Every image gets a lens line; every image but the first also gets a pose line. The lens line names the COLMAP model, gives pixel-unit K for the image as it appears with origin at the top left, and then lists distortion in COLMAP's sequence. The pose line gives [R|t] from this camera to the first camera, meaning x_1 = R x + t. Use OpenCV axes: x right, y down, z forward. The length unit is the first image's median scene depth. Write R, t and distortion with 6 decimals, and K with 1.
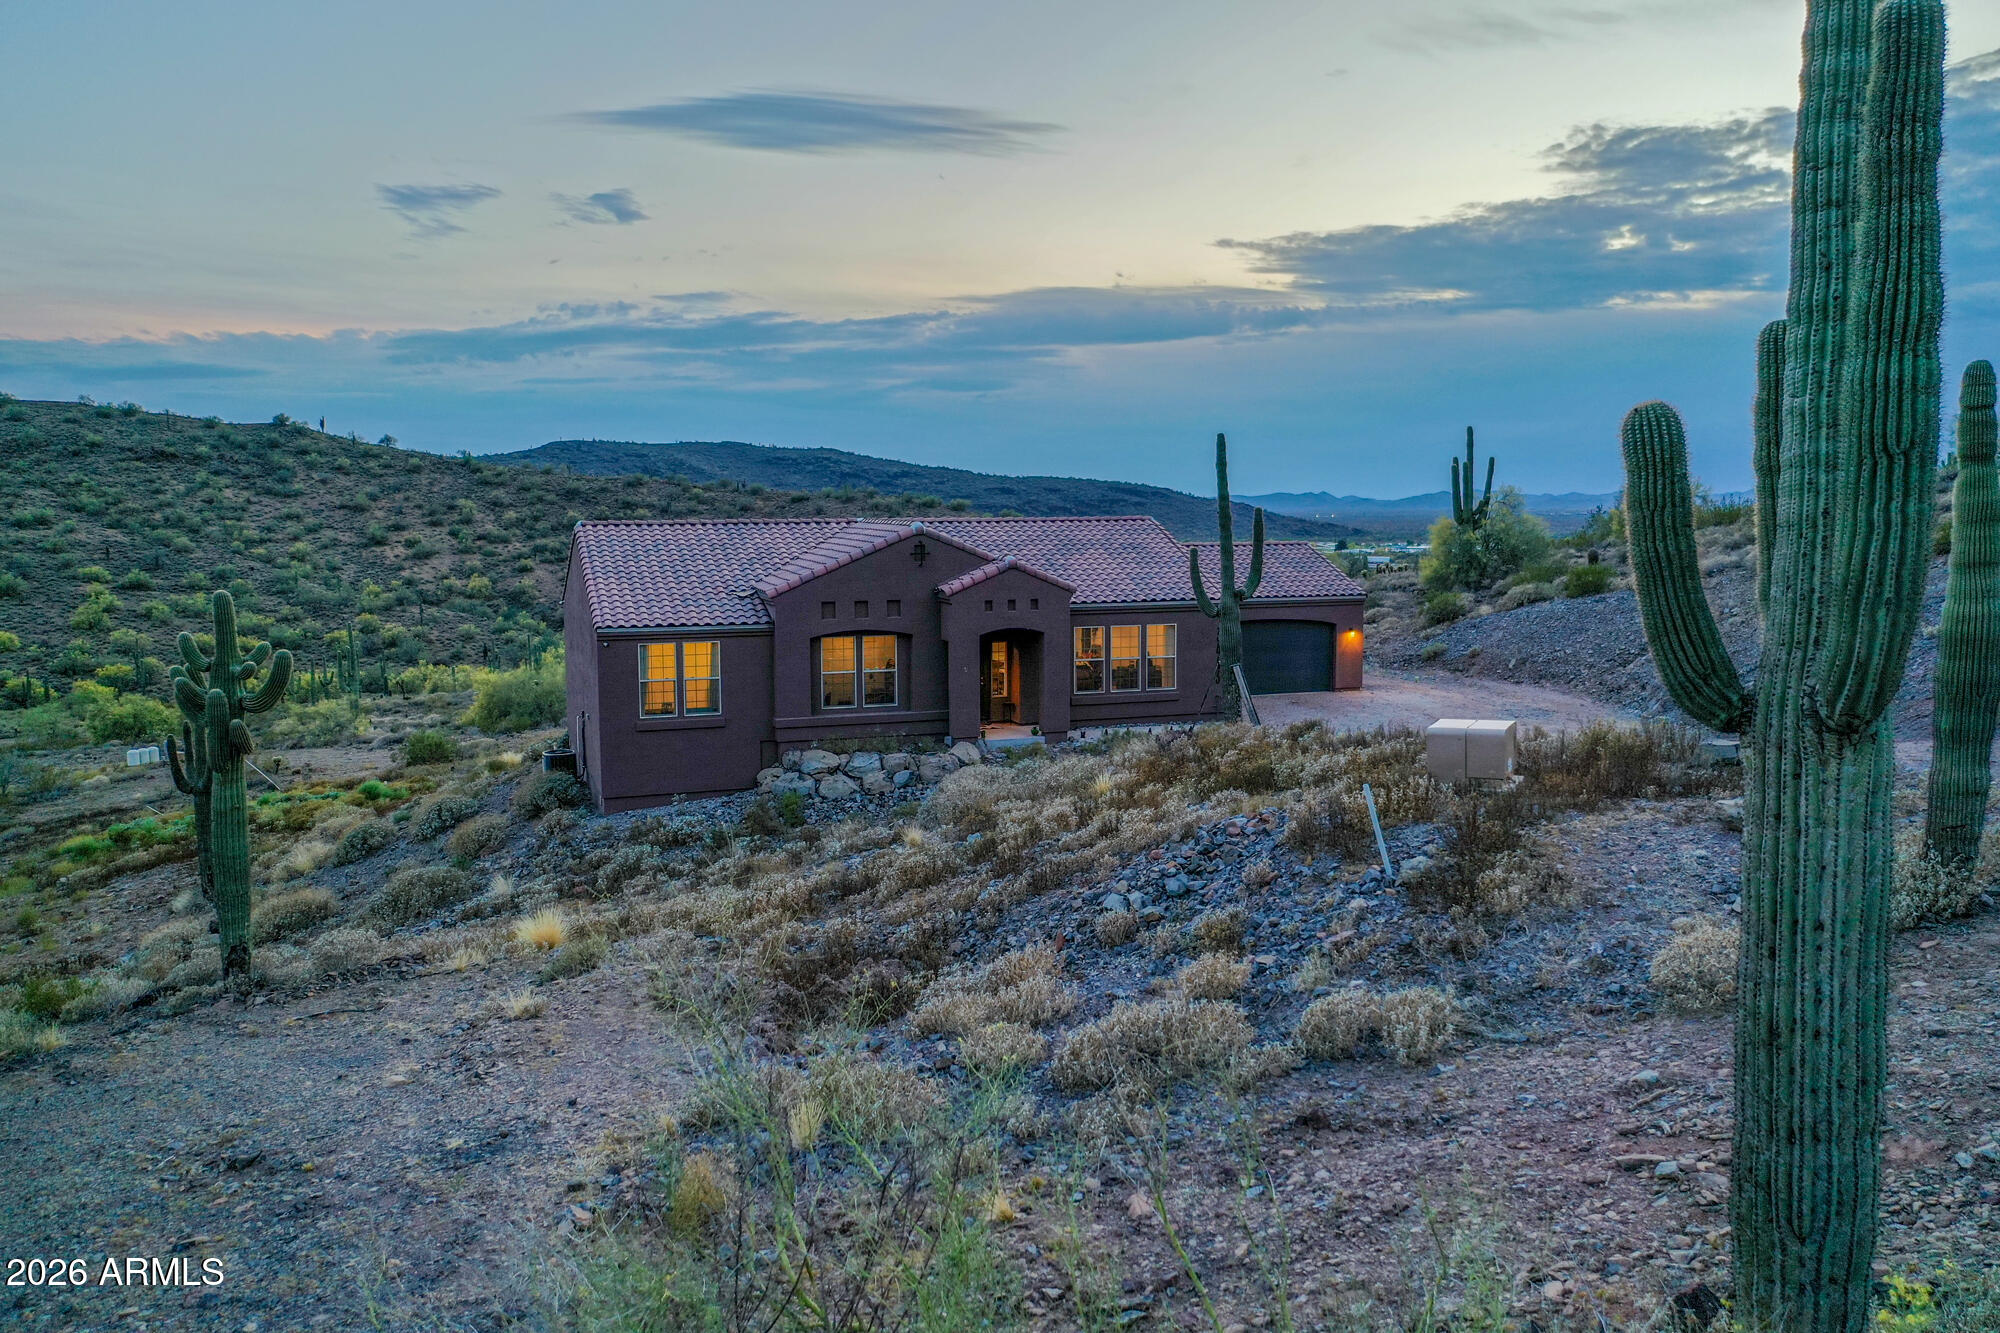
lens RADIAL K [[1574.3, 0, 994.8], [0, 1574.3, 664.3], [0, 0, 1]] dist [-0.020958, 0.002815]
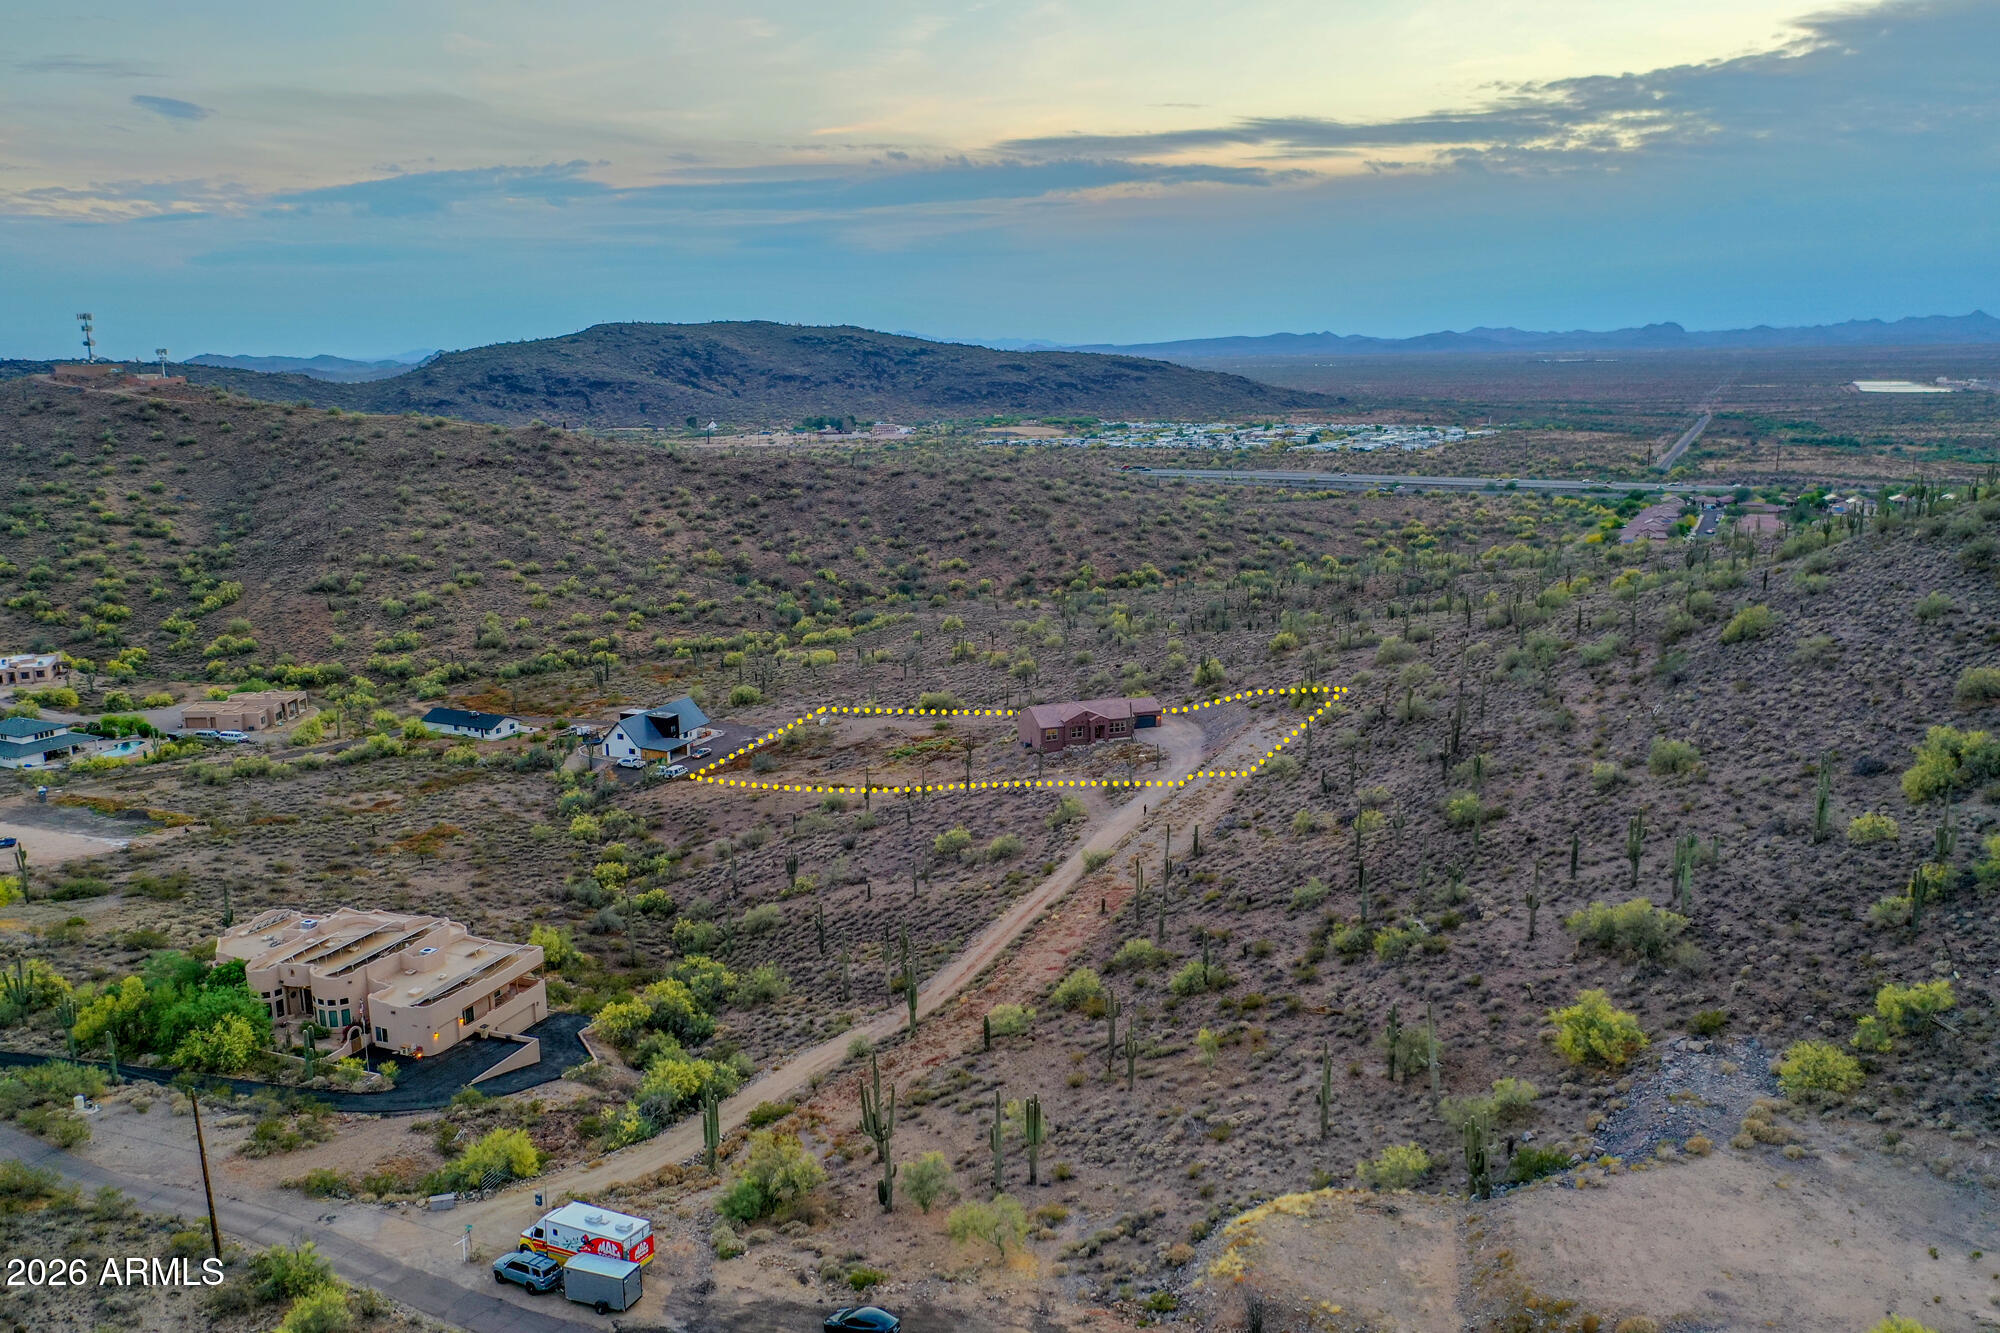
lens RADIAL K [[1574.3, 0, 995.9], [0, 1574.3, 667.1], [0, 0, 1]] dist [-0.020958, 0.002815]
pose [[0.999965, -0.008190, -0.001492, -0.037886], [0.008300, 0.994650, 0.102970, -0.087619], [0.000641, -0.102979, 0.994683, -0.510605]]
